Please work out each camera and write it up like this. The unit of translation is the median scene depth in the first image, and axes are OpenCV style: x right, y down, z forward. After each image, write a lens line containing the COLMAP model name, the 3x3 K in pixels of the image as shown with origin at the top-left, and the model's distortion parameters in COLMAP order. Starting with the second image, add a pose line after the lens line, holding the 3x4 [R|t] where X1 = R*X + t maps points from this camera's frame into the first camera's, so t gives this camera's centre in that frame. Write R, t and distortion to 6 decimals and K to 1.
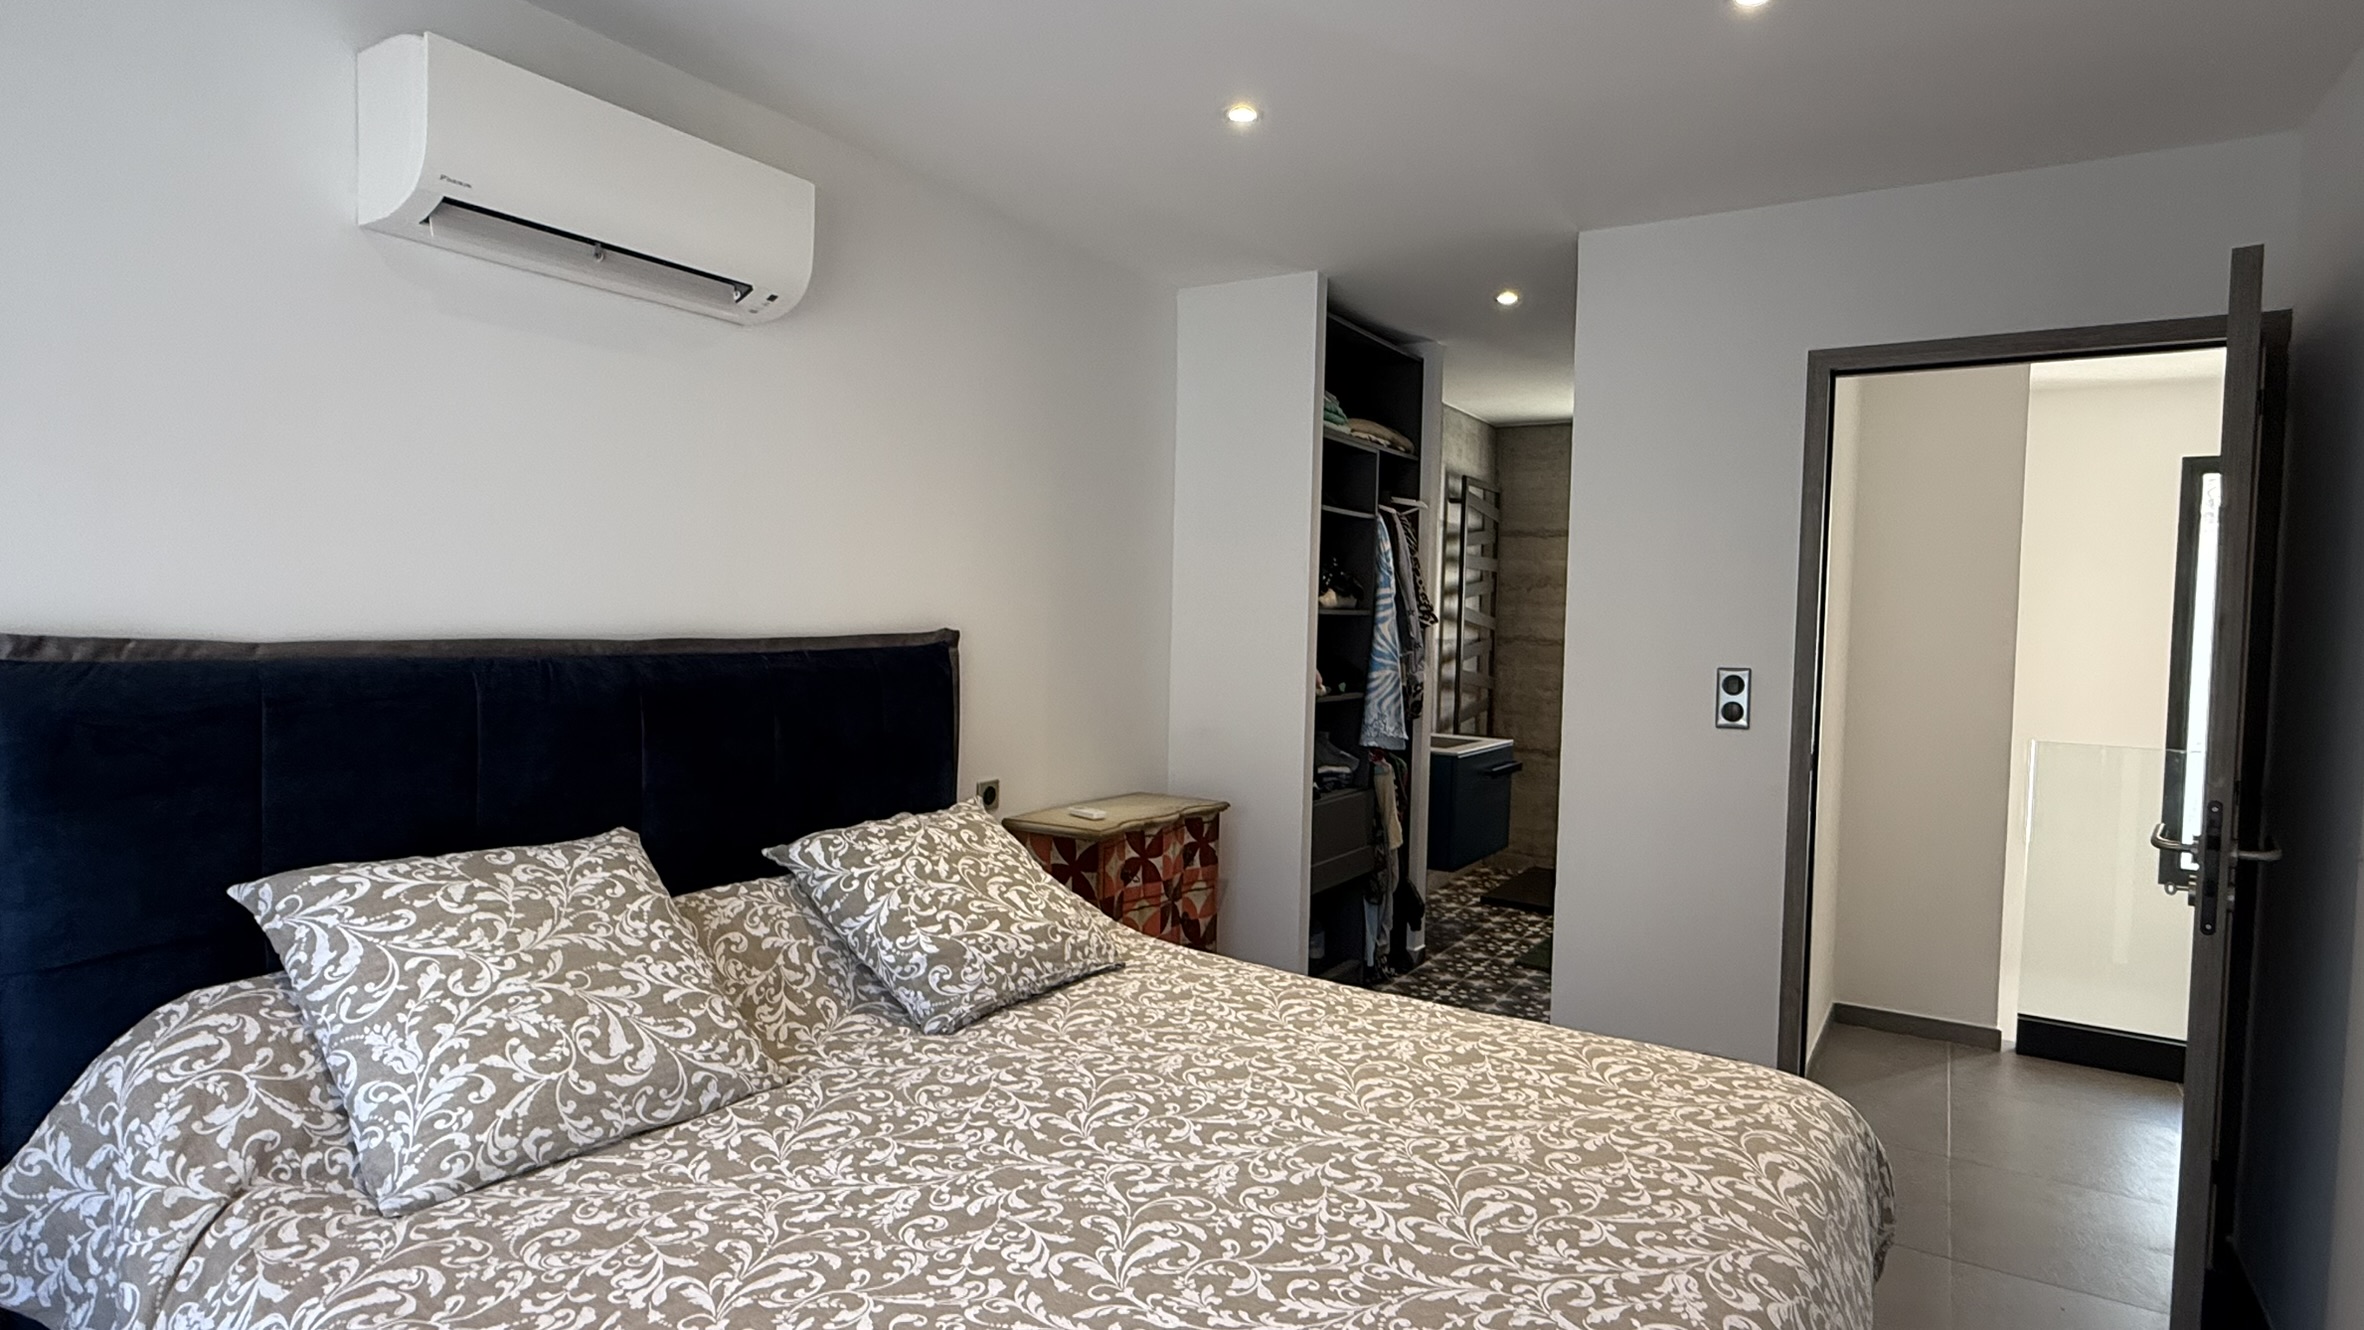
lens RADIAL K [[1204.1, 0, 1179.2], [0, 1204.1, 660.2], [0, 0, 1]] dist [0.004790, 0.000206]
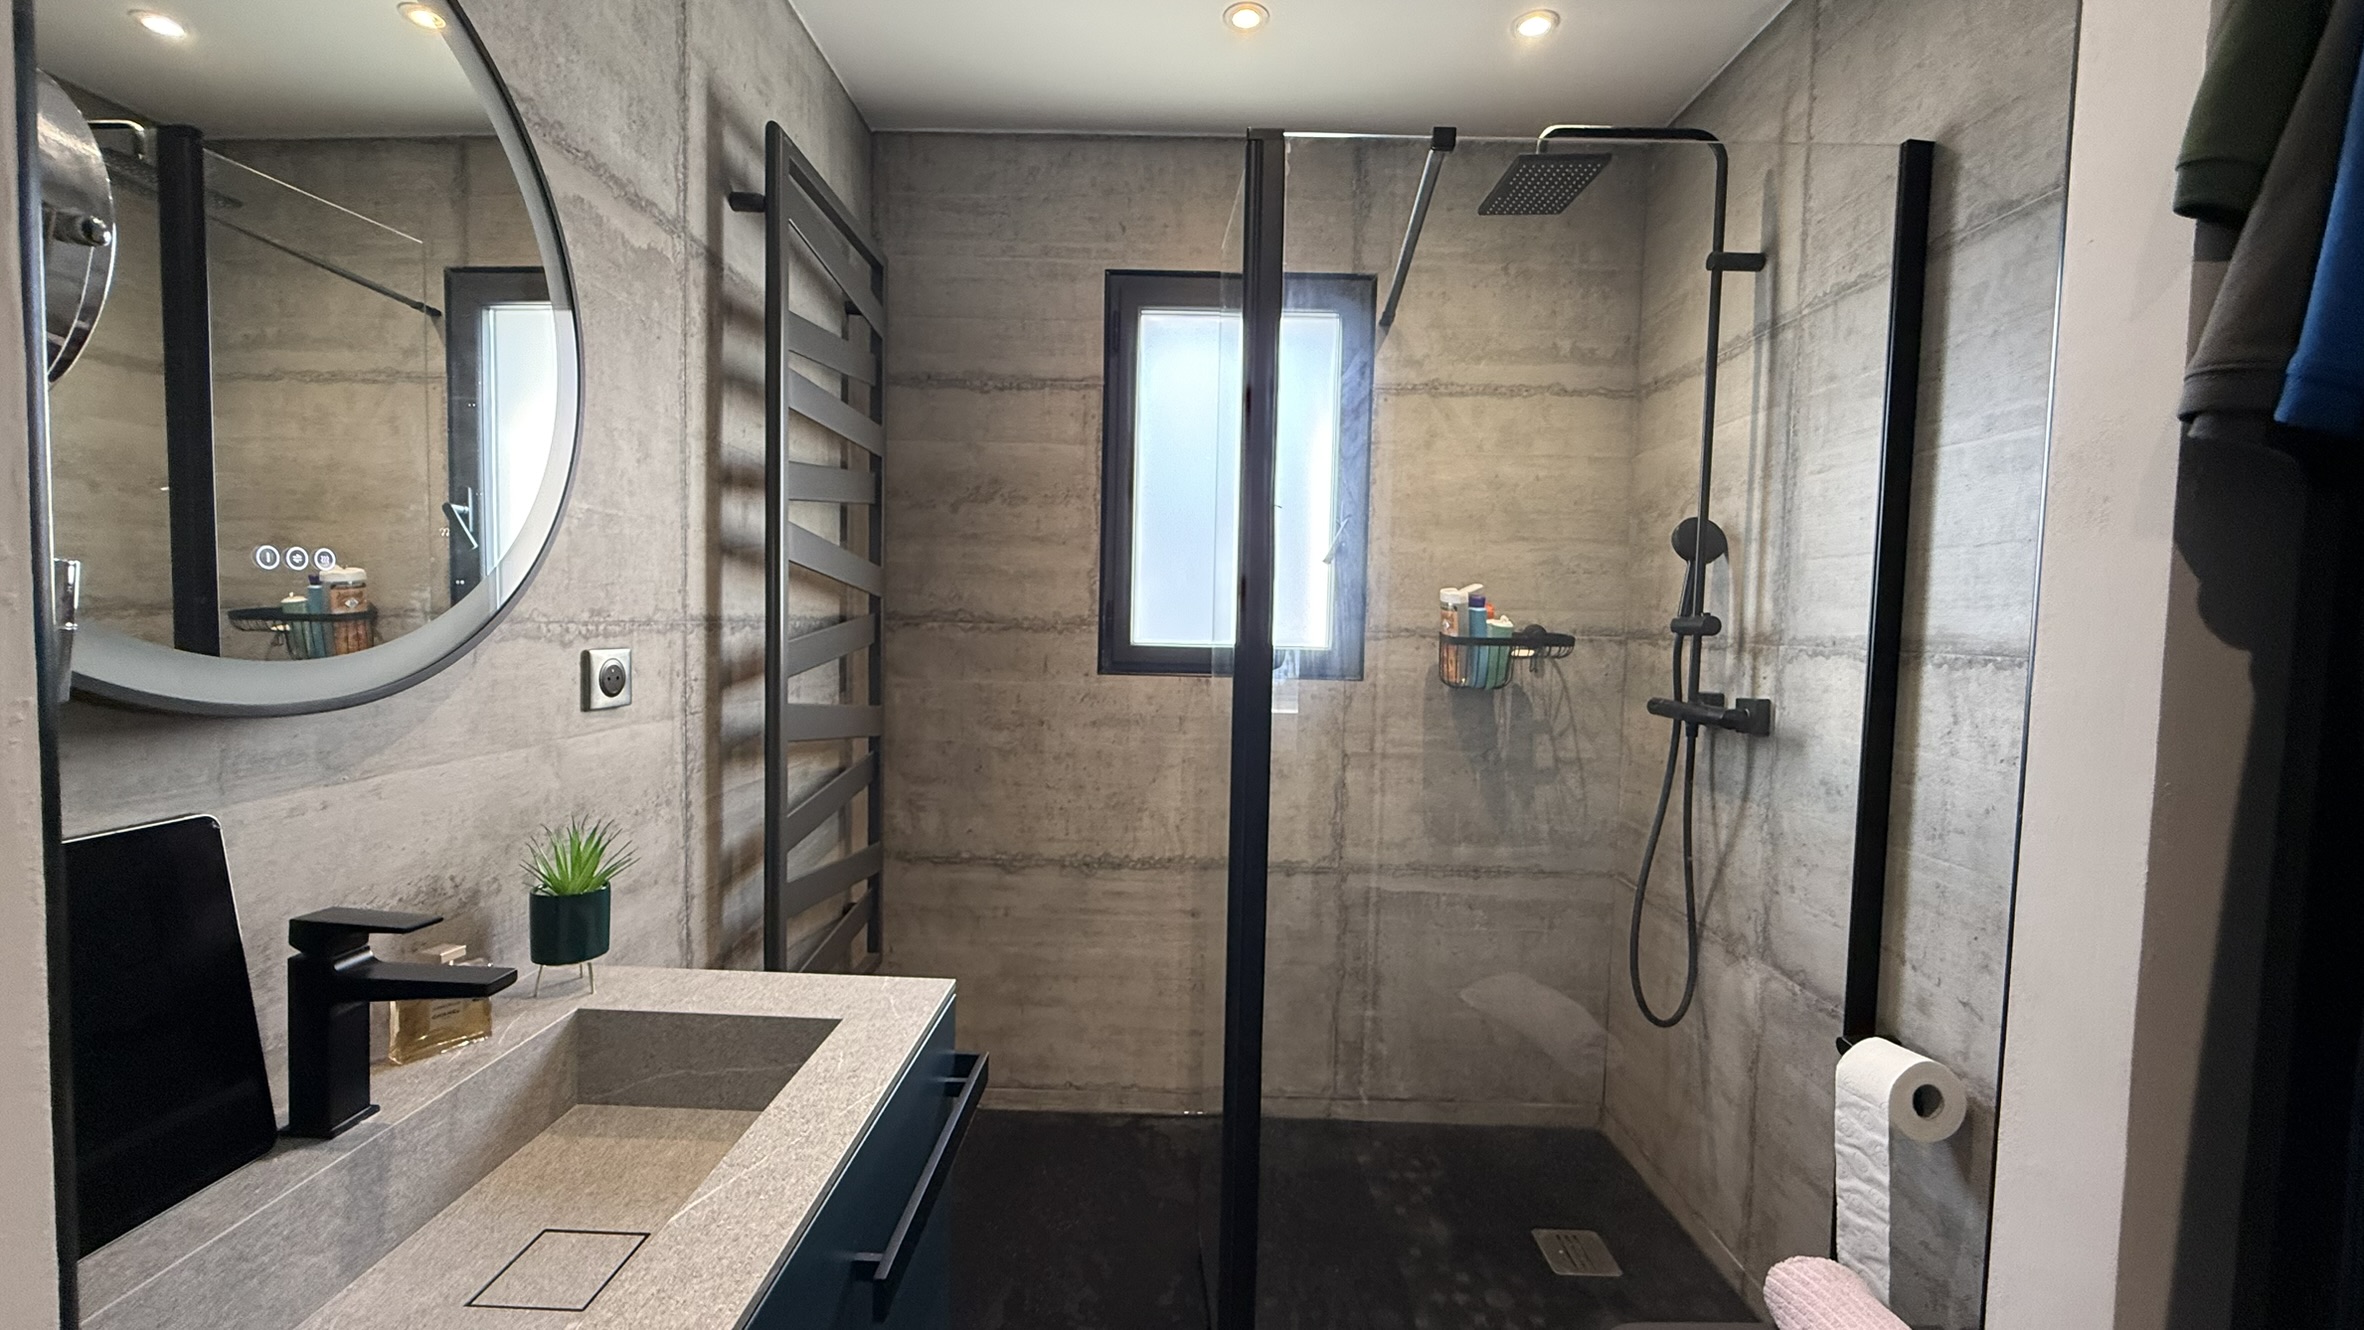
lens RADIAL K [[940.2, 0, 1173.0], [0, 940.2, 663.7], [0, 0, 1]] dist [0.002833, 0.000527]
pose [[0.854123, -0.033279, 0.519006, 0.176978], [0.019754, 0.999306, 0.031568, -0.009321], [-0.519696, -0.016710, 0.854188, 0.661080]]
